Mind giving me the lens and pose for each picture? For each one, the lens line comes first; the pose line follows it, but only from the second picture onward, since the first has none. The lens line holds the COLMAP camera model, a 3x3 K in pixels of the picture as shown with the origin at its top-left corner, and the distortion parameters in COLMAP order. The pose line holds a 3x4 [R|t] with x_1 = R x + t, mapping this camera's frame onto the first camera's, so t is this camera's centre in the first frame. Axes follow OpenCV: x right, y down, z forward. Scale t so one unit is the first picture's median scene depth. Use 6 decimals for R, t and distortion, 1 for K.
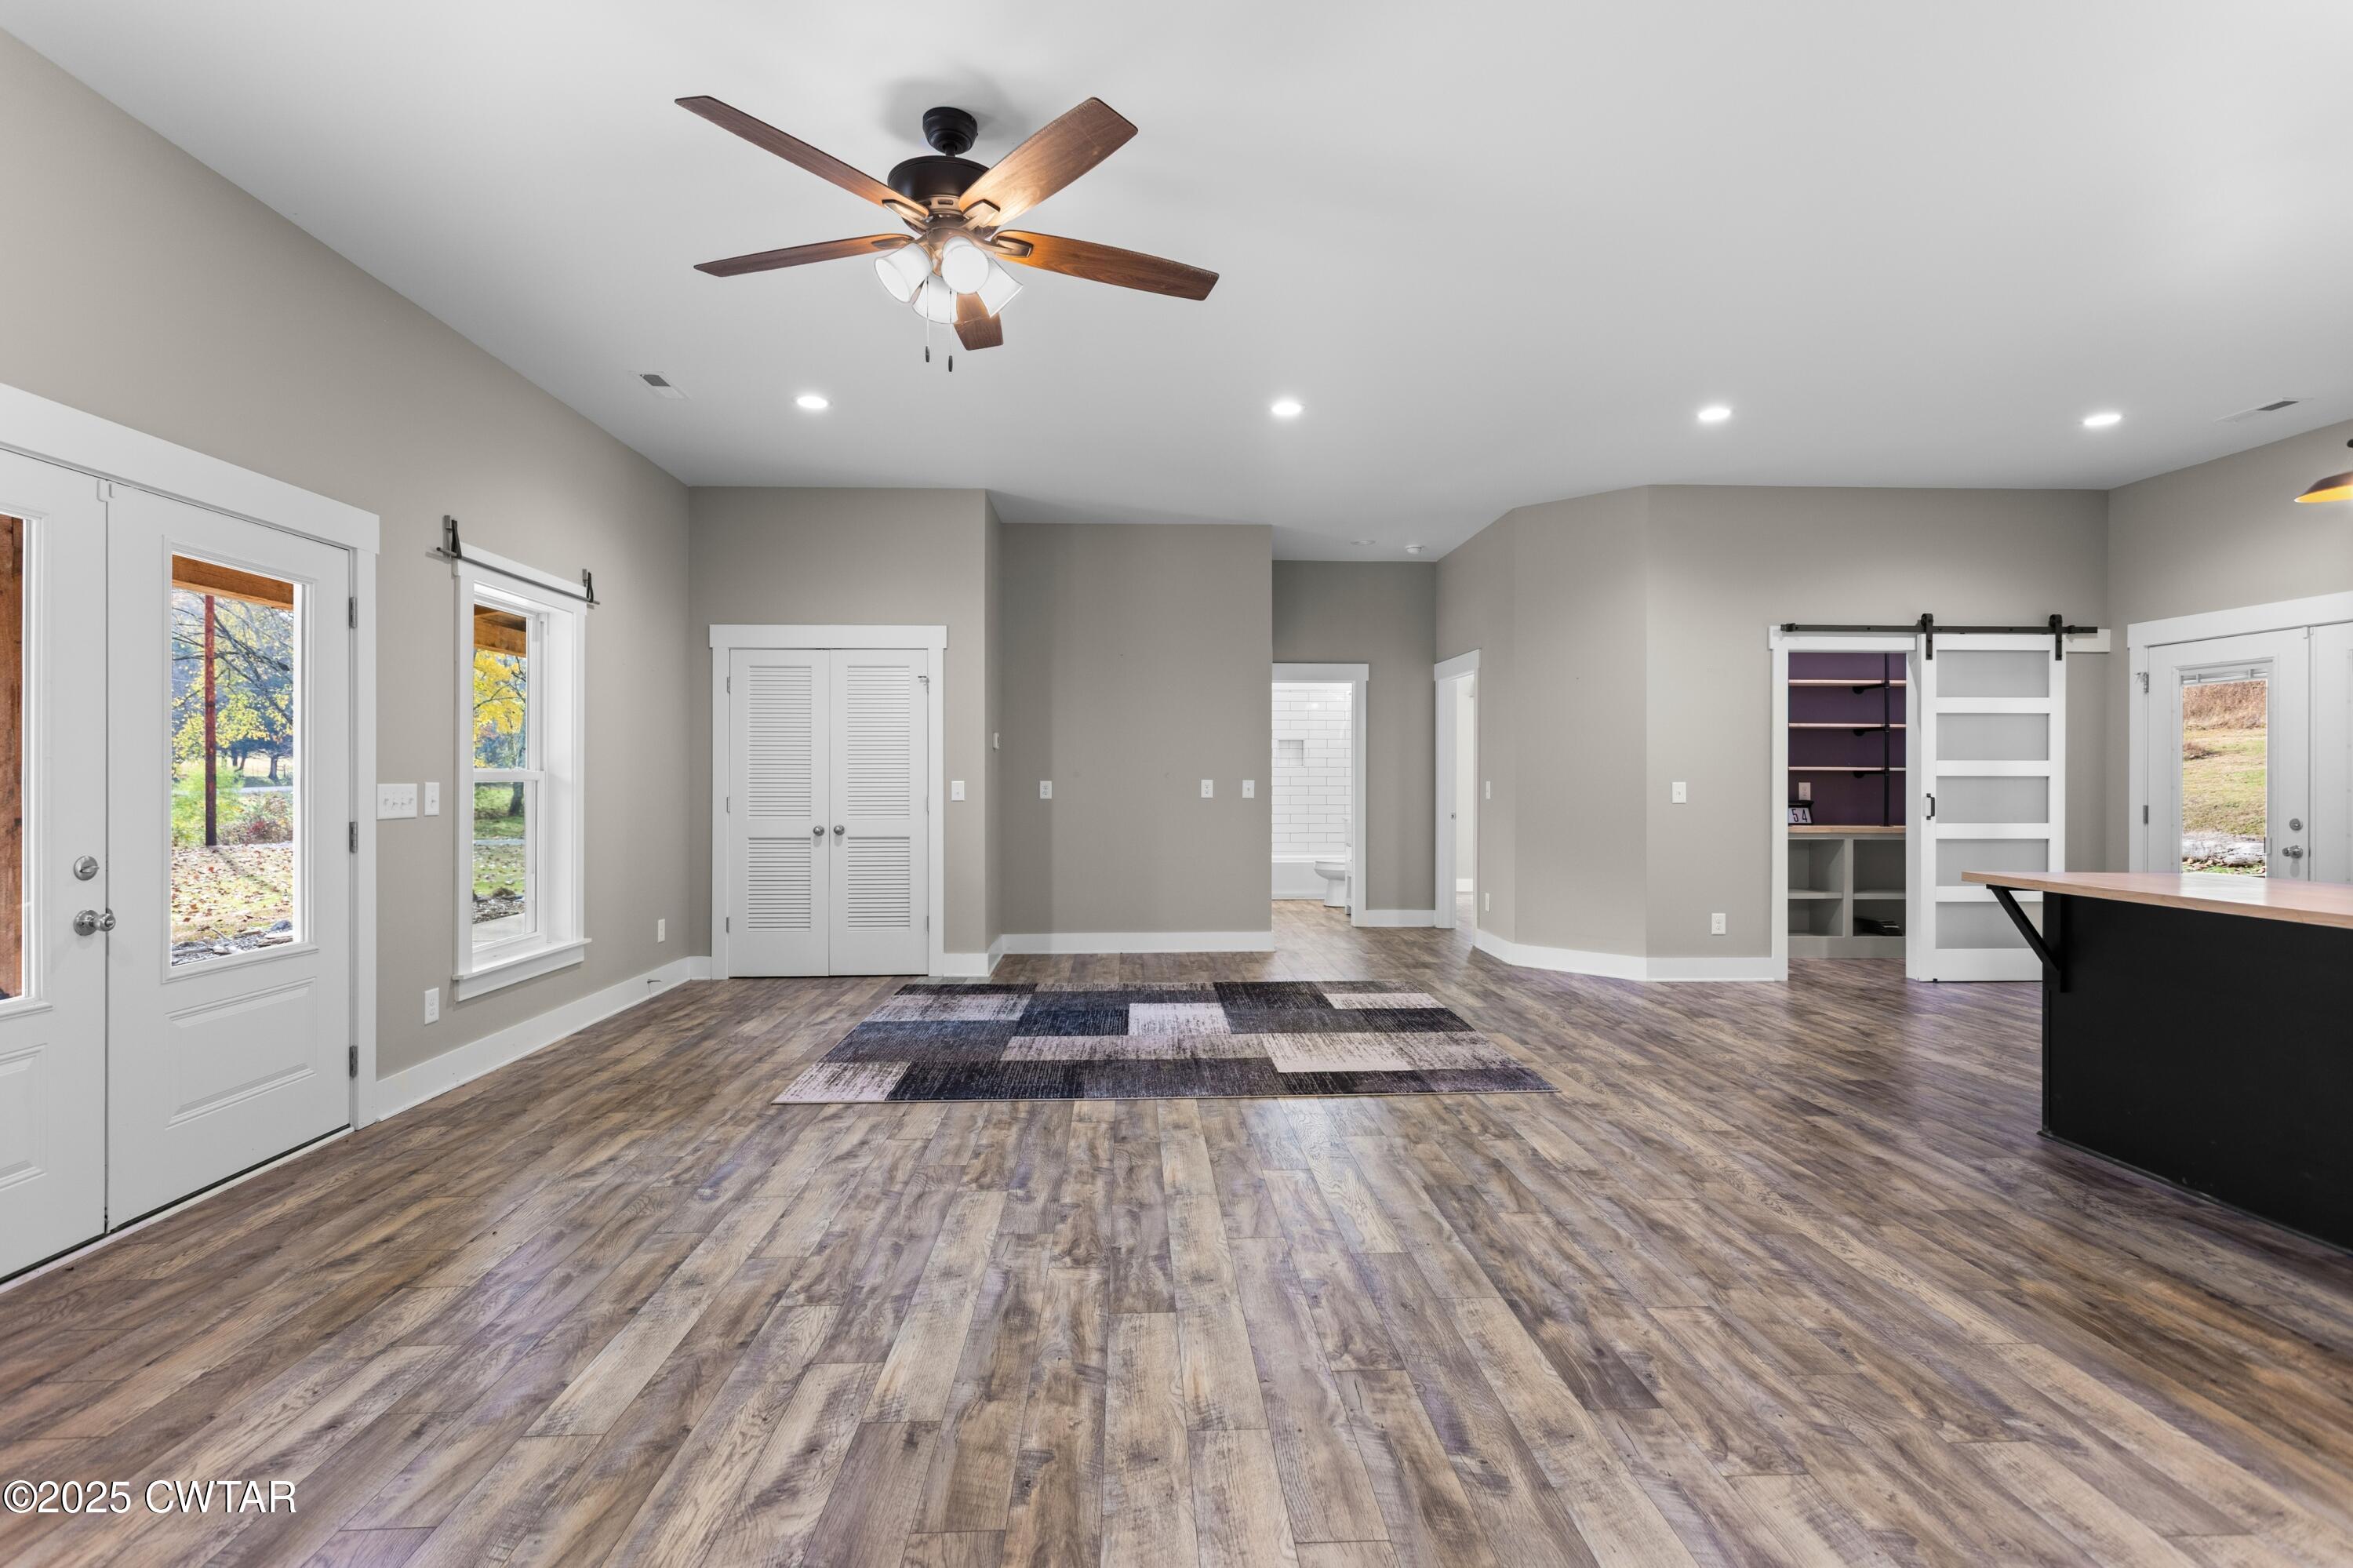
lens RADIAL K [[1120.0, 0, 1176.5], [0, 1120.0, 781.7], [0, 0, 1]] dist [0.005612, 0.001624]
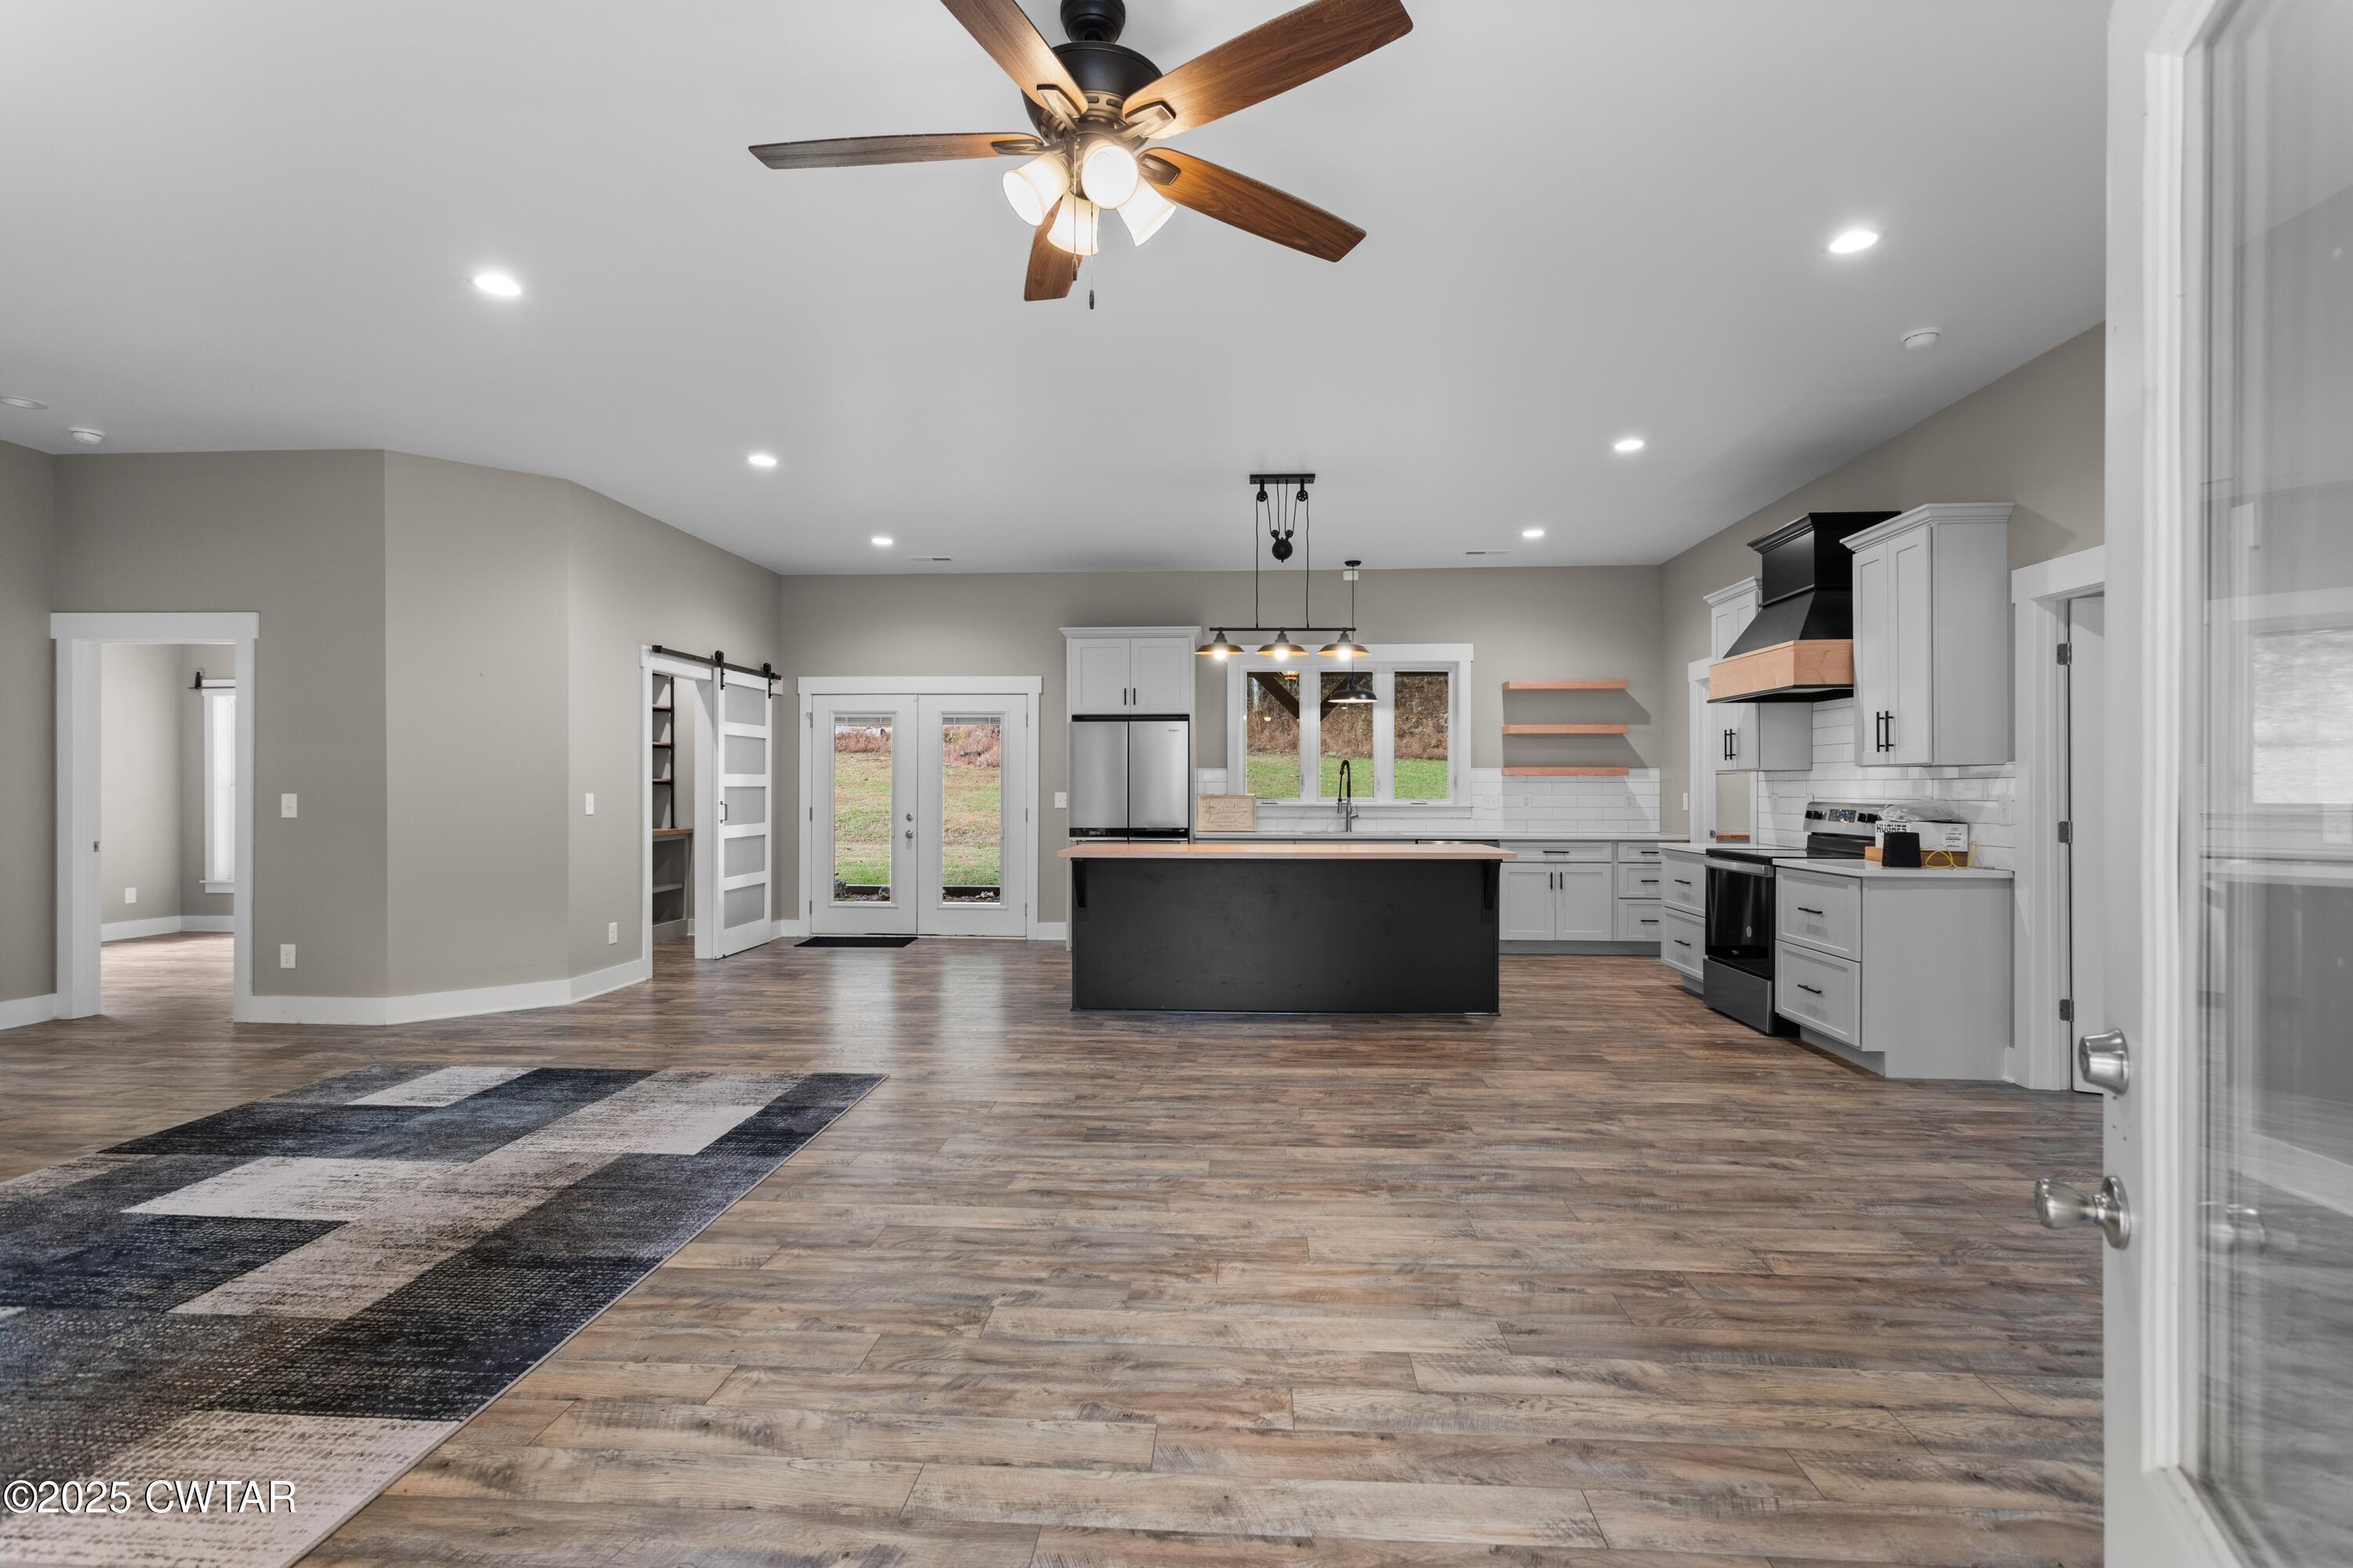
lens RADIAL K [[1120.0, 0, 1179.4], [0, 1120.0, 775.7], [0, 0, 1]] dist [0.005612, 0.001624]
pose [[0.103166, 0.008238, 0.994630, -0.963569], [0.001377, 0.999964, -0.008425, -0.011945], [-0.994663, 0.002239, 0.103151, 0.796792]]
